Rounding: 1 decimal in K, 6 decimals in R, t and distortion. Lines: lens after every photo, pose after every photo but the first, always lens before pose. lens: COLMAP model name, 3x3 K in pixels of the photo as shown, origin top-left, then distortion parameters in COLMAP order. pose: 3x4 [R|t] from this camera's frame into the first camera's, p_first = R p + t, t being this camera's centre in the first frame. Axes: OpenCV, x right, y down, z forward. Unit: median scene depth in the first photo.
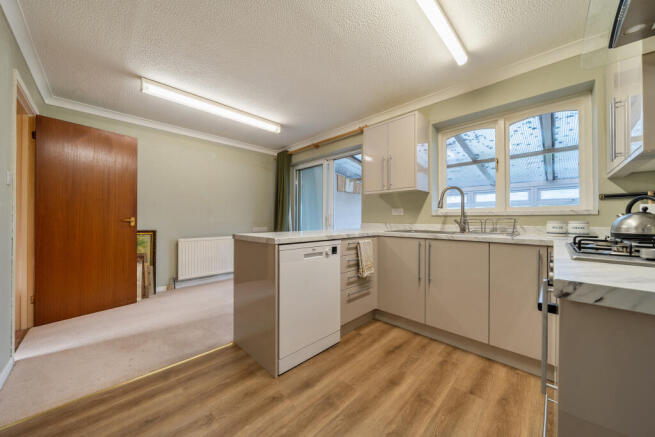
lens RADIAL K [[229.1, 0, 320.2], [0, 229.1, 219.9], [0, 0, 1]] dist [-0.010131, 0.000166]
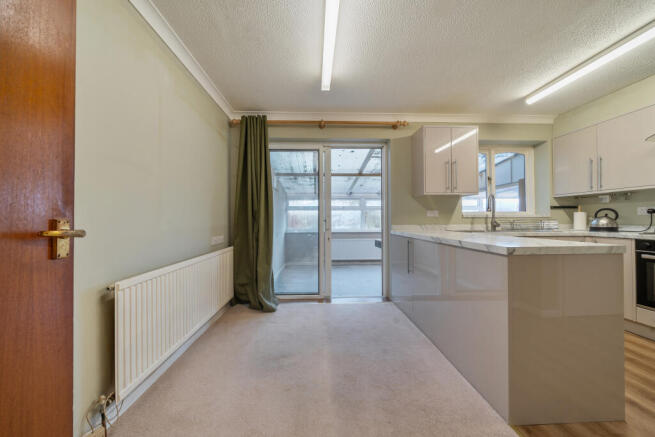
lens RADIAL K [[229.1, 0, 323.3], [0, 229.1, 219.5], [0, 0, 1]] dist [-0.010131, 0.000166]
pose [[0.679674, -0.000150, 0.733515, -1.075482], [0.006816, 0.999958, -0.006111, -0.006561], [-0.733483, 0.009153, 0.679646, 0.908270]]
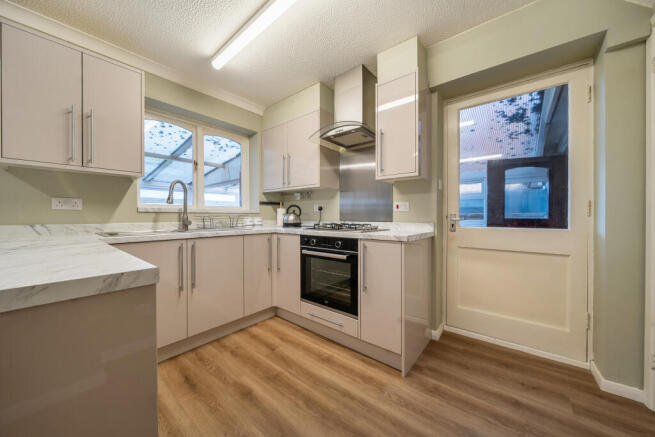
lens RADIAL K [[229.1, 0, 329.9], [0, 229.1, 218.5], [0, 0, 1]] dist [-0.010131, 0.000166]
pose [[-0.103497, -0.014788, 0.994520, -0.439050], [0.004471, 0.999872, 0.015333, -0.006332], [-0.994620, 0.006033, -0.103418, 0.535718]]
